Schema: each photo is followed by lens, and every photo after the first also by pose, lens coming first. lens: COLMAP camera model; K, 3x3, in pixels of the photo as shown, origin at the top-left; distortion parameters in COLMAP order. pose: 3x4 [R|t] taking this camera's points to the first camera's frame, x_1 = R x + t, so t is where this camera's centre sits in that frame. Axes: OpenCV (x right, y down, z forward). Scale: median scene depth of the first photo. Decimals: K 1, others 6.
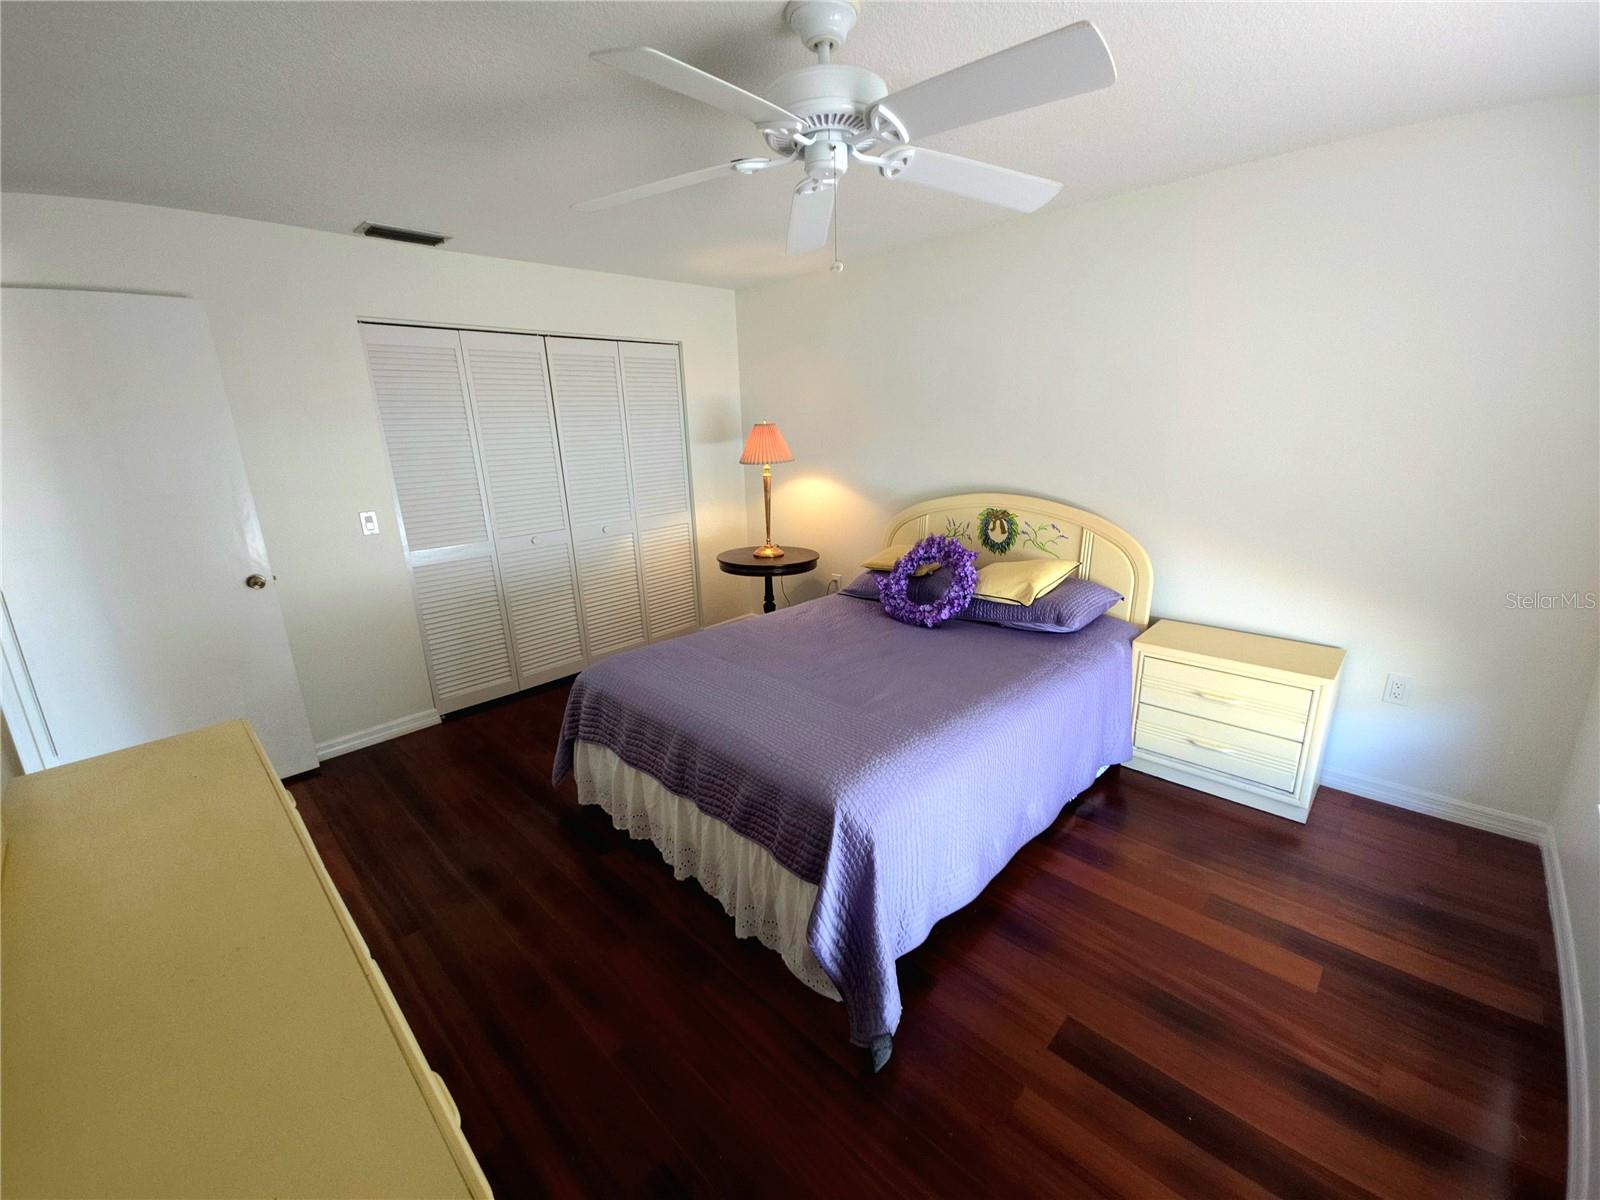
lens RADIAL K [[647.2, 0, 800.0], [0, 647.2, 600.0], [0, 0, 1]] dist [-0.000658, -0.000033]
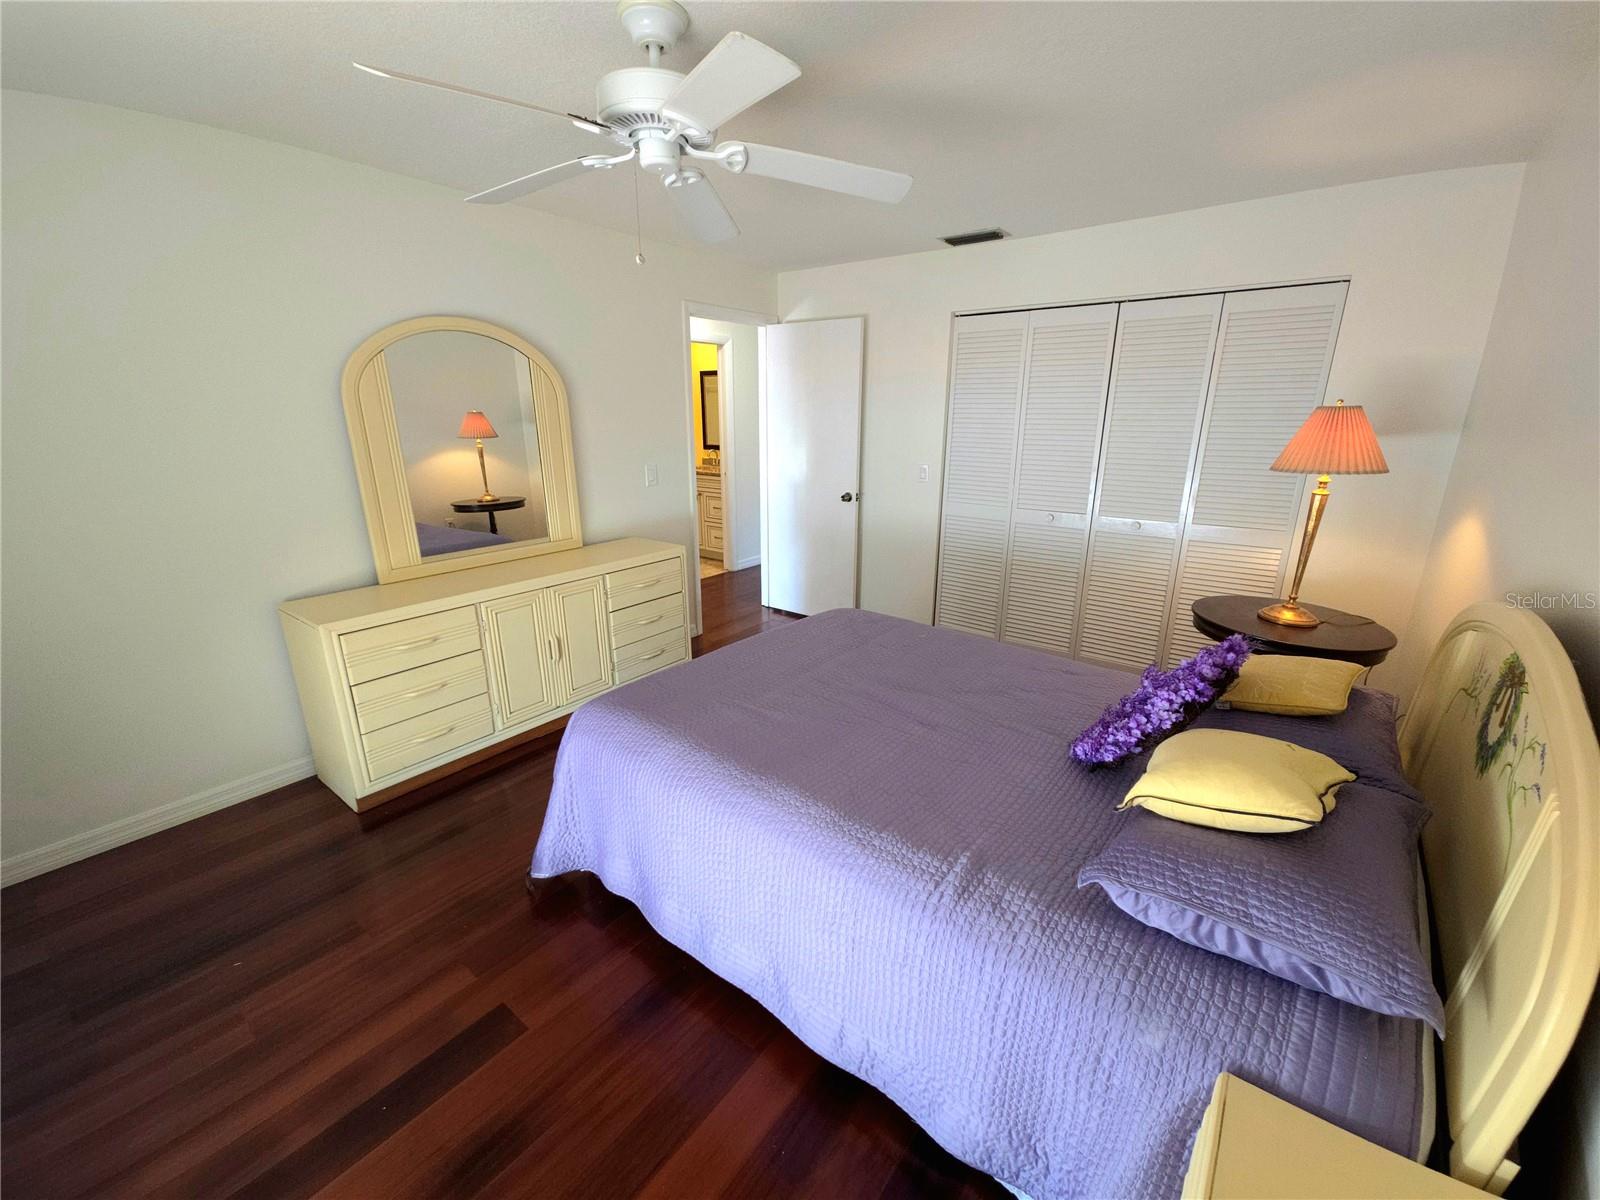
lens RADIAL K [[647.2, 0, 800.0], [0, 647.2, 600.0], [0, 0, 1]] dist [-0.000658, -0.000033]
pose [[0.110230, 0.310409, -0.944190, 0.544272], [-0.270265, 0.923545, 0.272069, -0.147687], [0.956455, 0.225191, 0.185695, 0.495553]]
